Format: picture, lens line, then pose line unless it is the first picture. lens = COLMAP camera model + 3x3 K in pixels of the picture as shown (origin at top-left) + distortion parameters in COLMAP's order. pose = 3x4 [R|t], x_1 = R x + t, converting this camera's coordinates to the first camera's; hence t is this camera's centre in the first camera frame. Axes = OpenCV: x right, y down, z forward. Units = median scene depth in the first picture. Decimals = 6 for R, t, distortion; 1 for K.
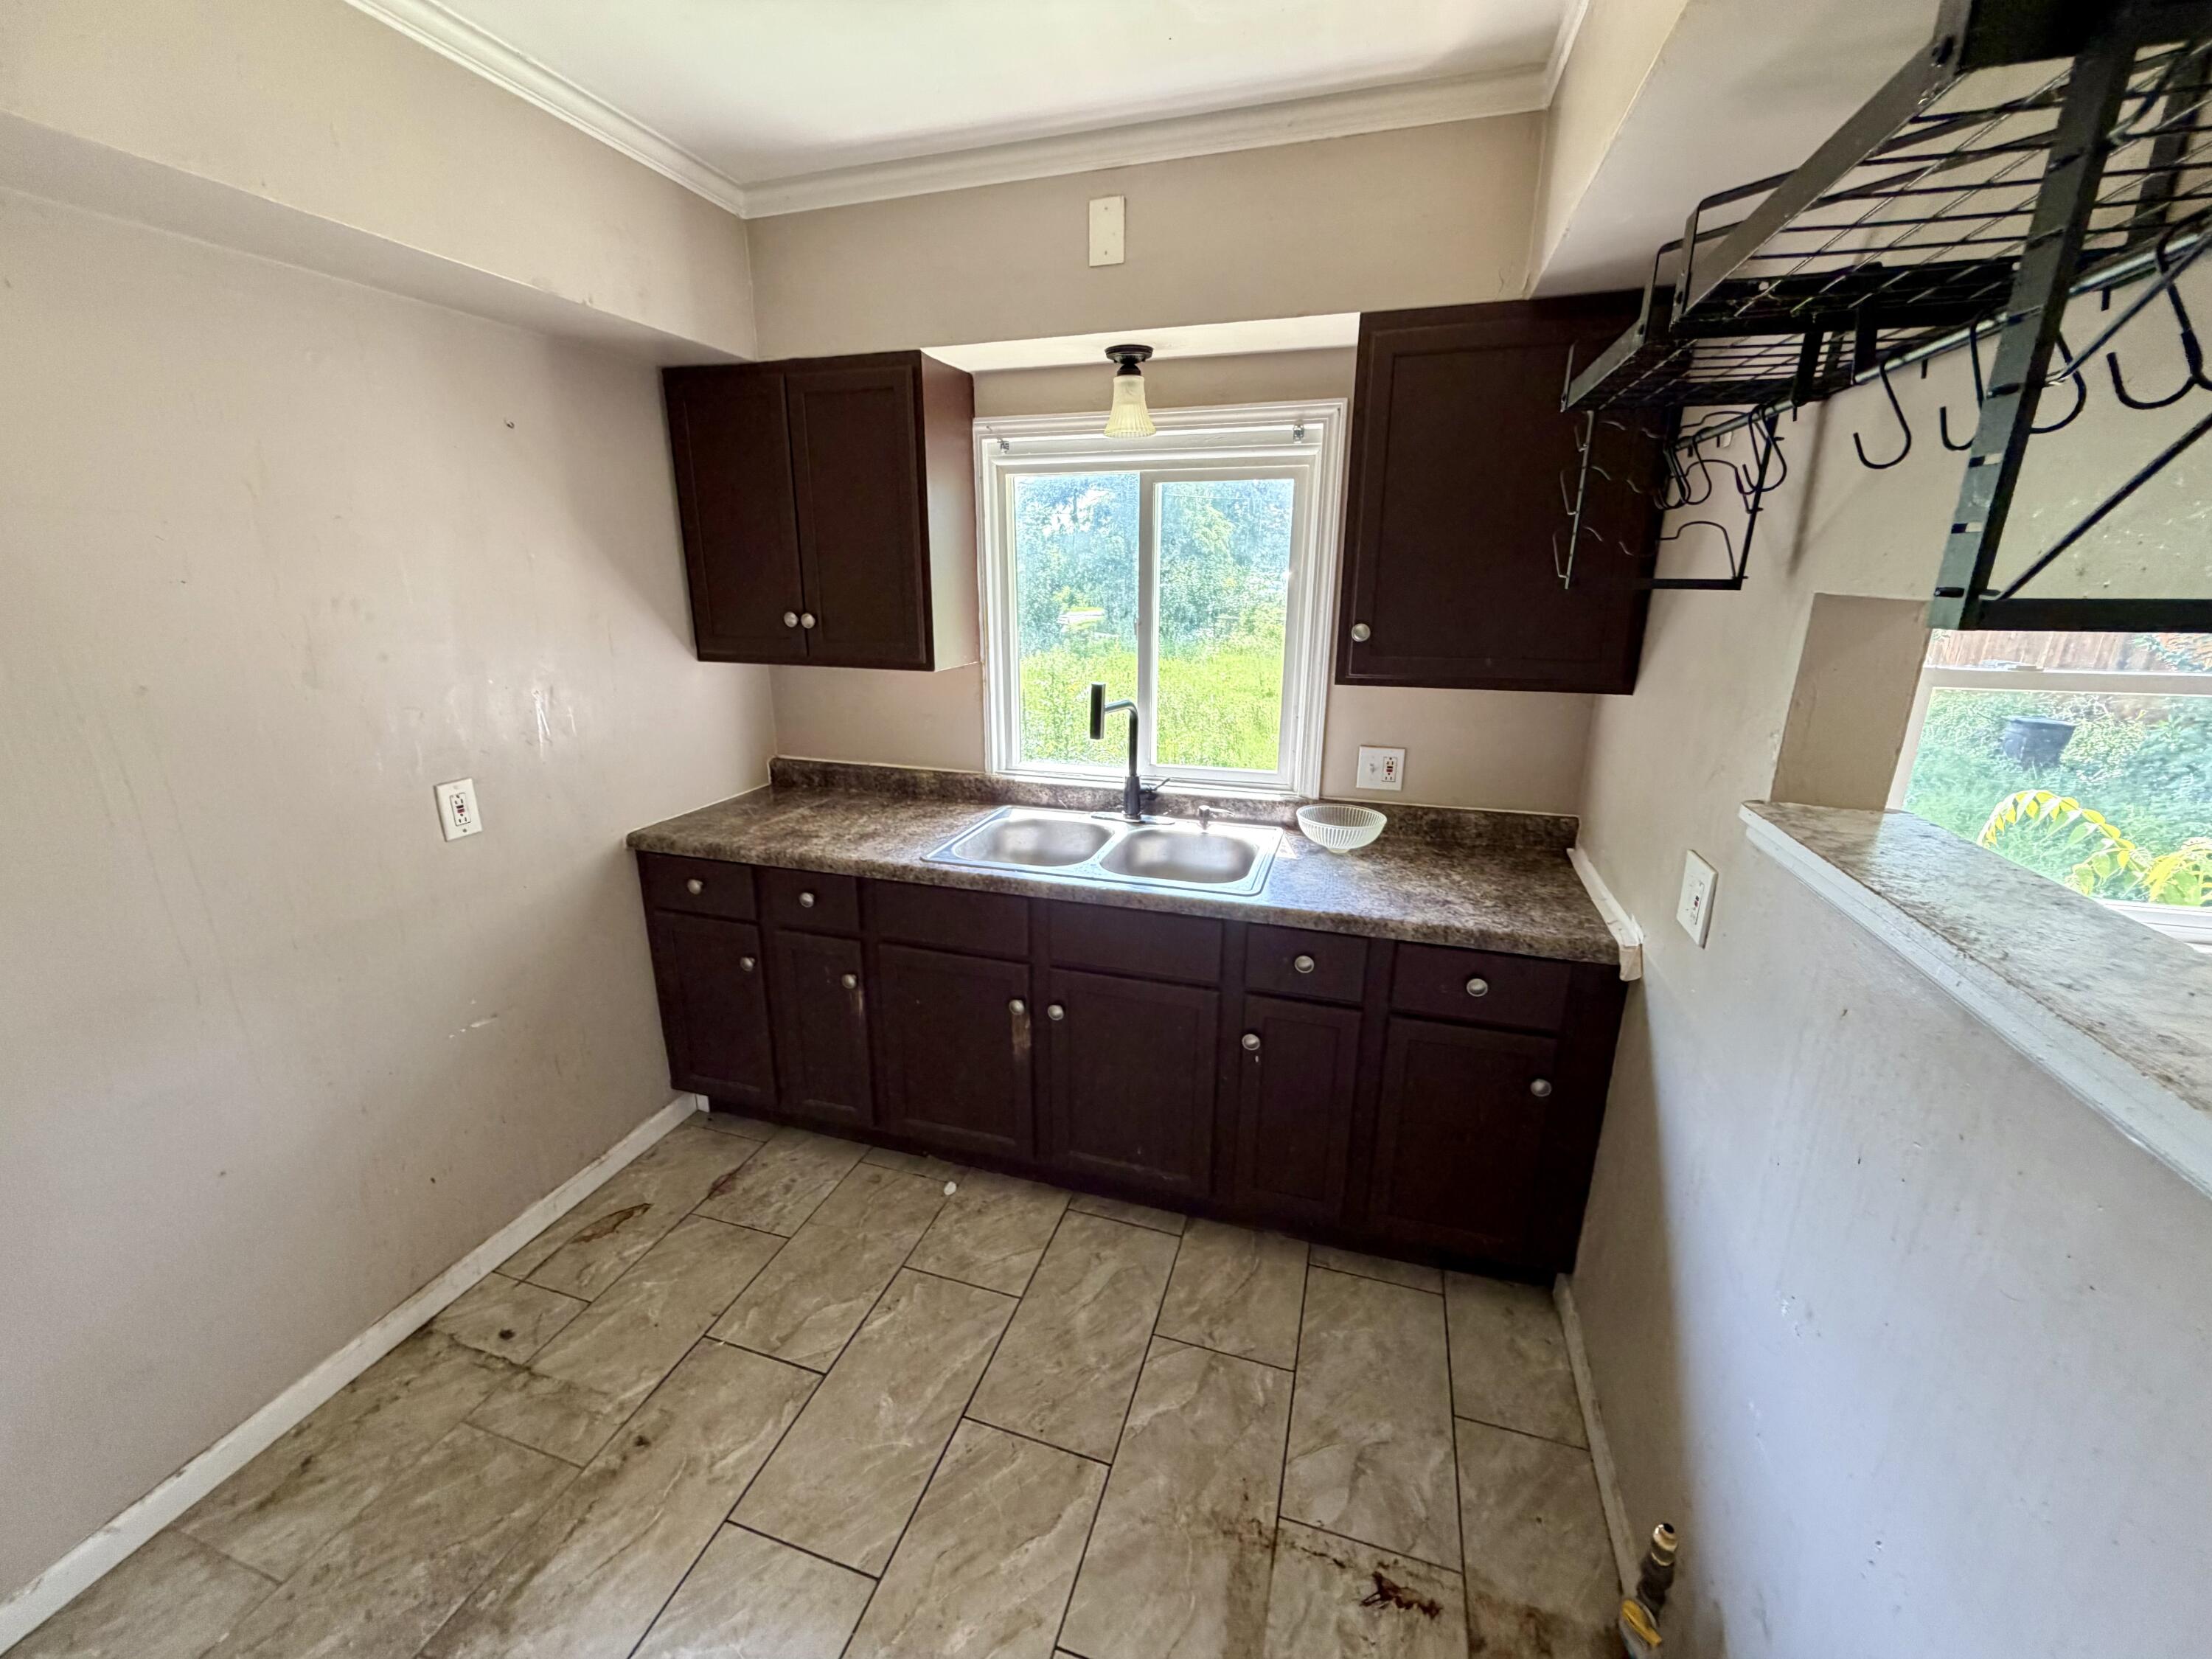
lens RADIAL K [[881.7, 0, 1100.4], [0, 881.7, 825.9], [0, 0, 1]] dist [0.000445, -0.000132]
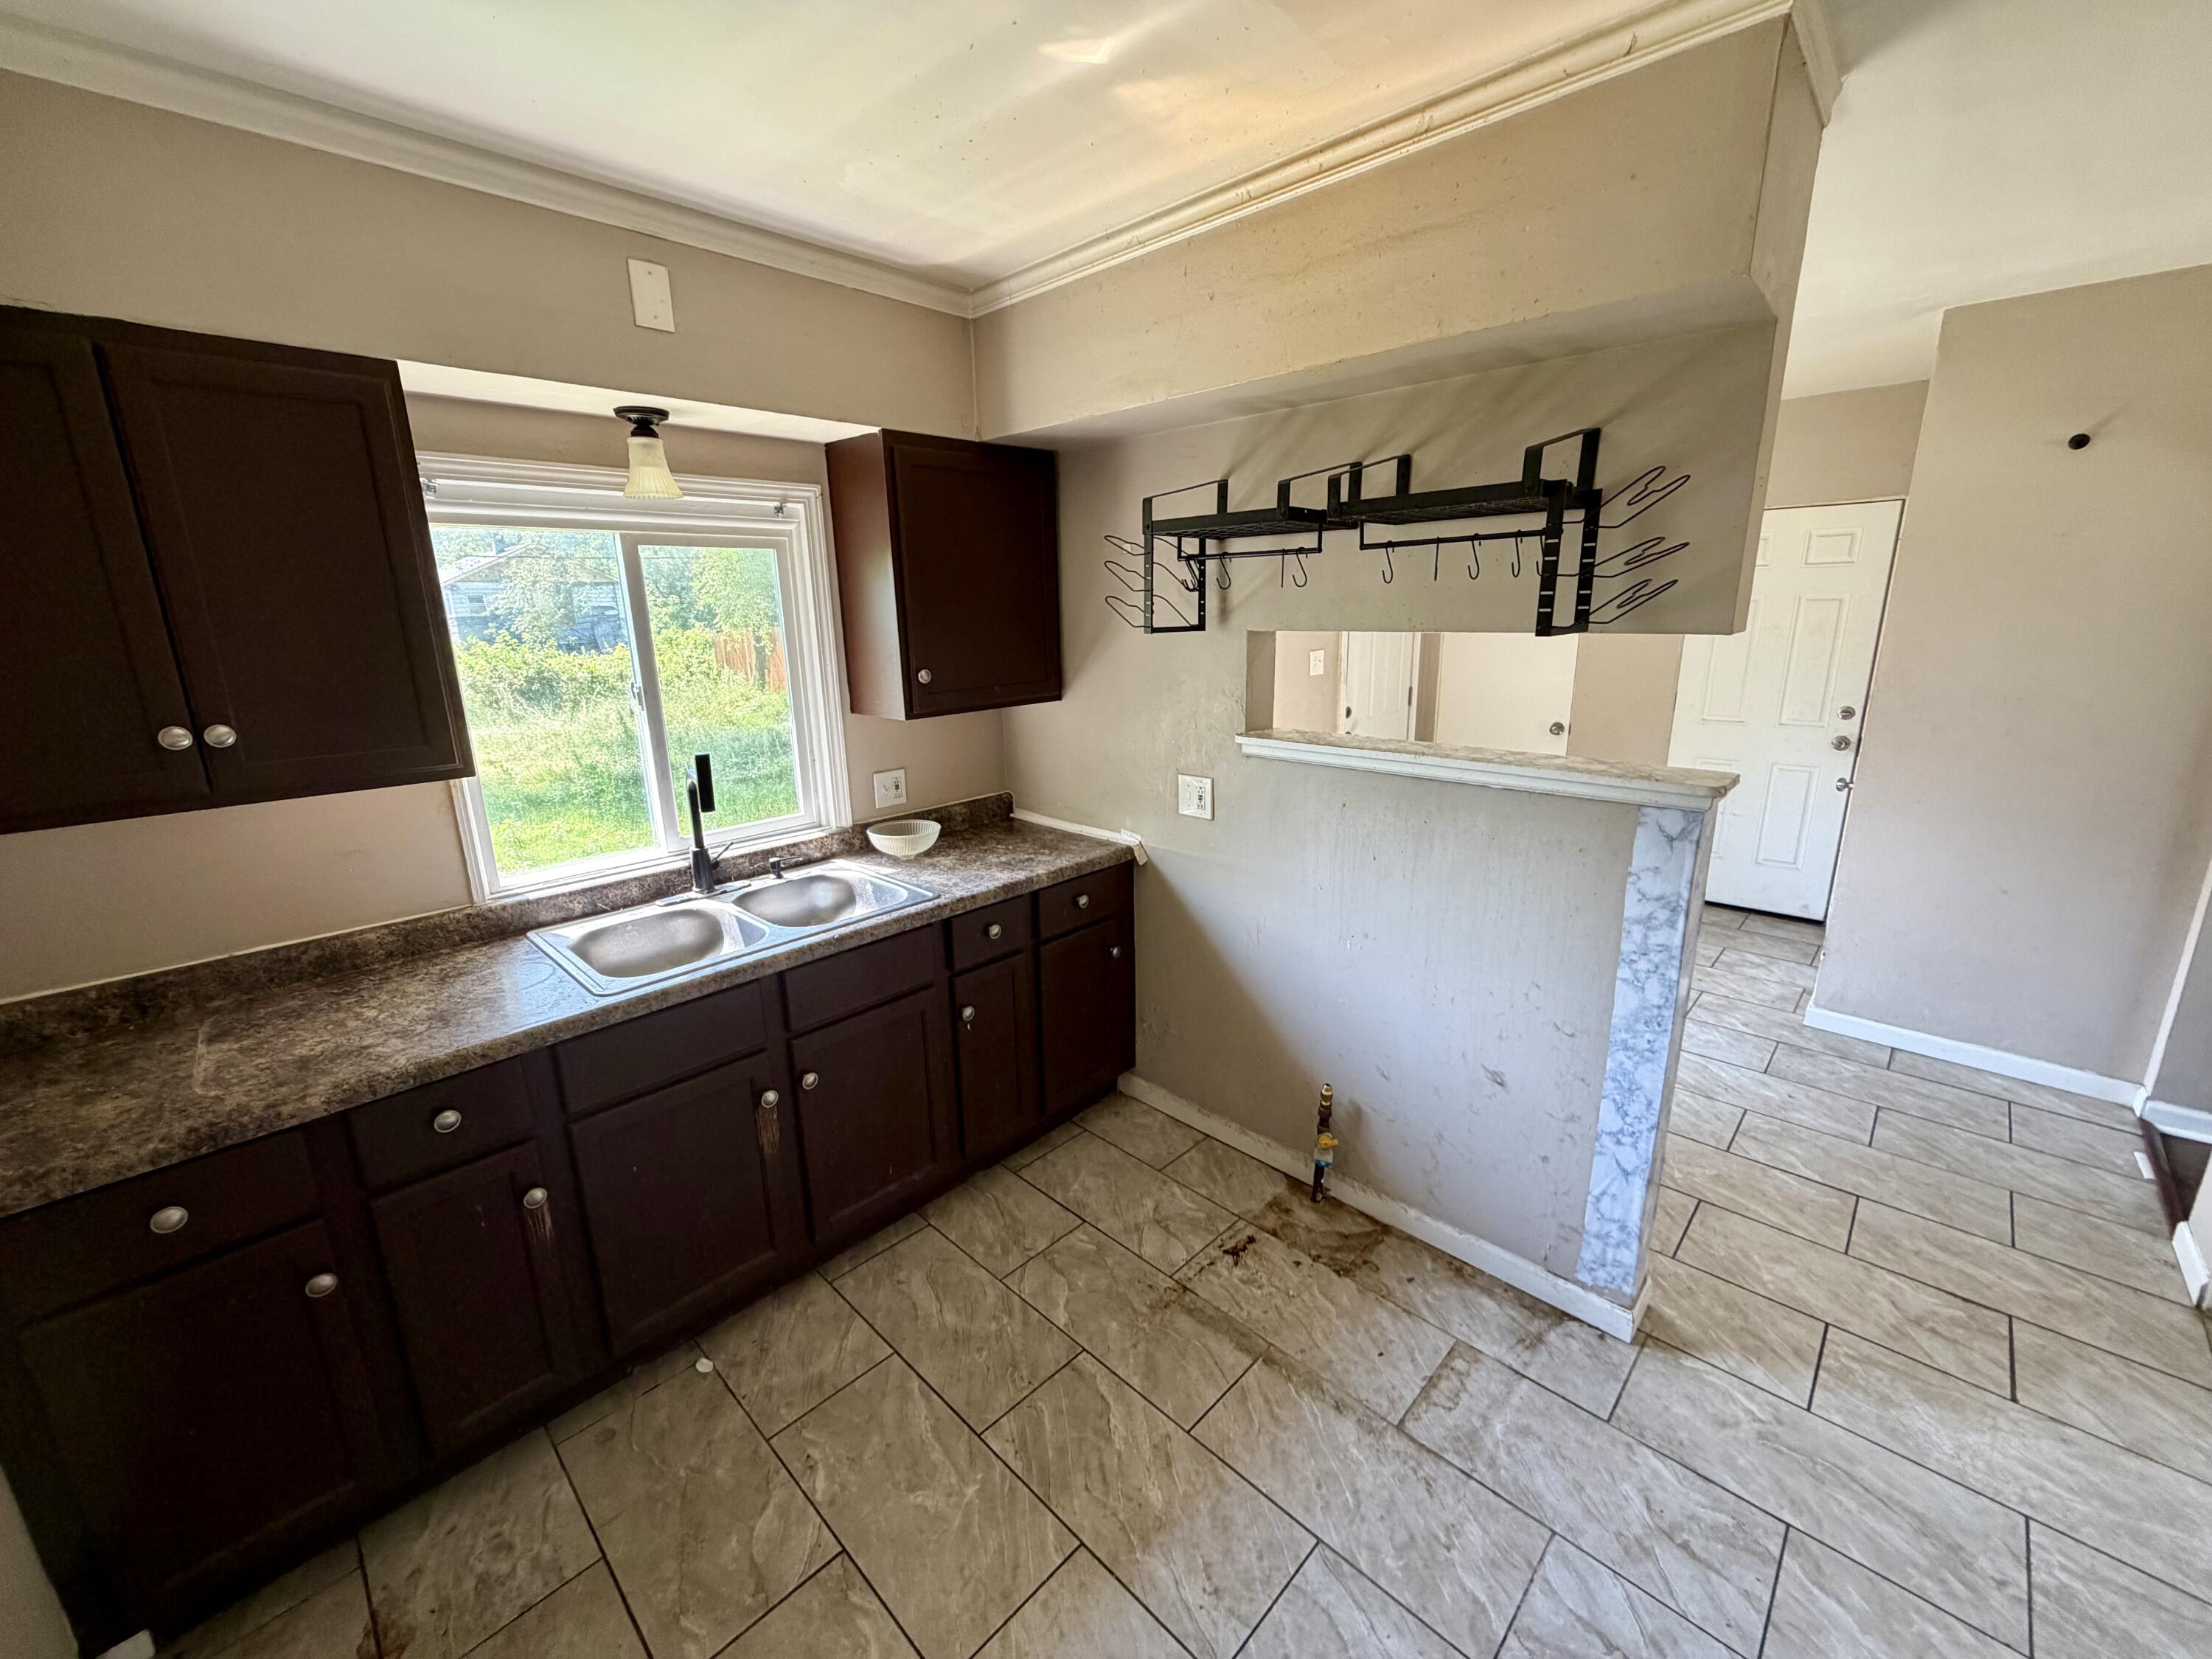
lens RADIAL K [[881.7, 0, 1100.4], [0, 881.7, 825.9], [0, 0, 1]] dist [0.000445, -0.000132]
pose [[0.448664, -0.226493, 0.864524, -0.687017], [0.273195, 0.955806, 0.108627, -0.077017], [-0.850920, 0.187446, 0.490713, 0.191790]]
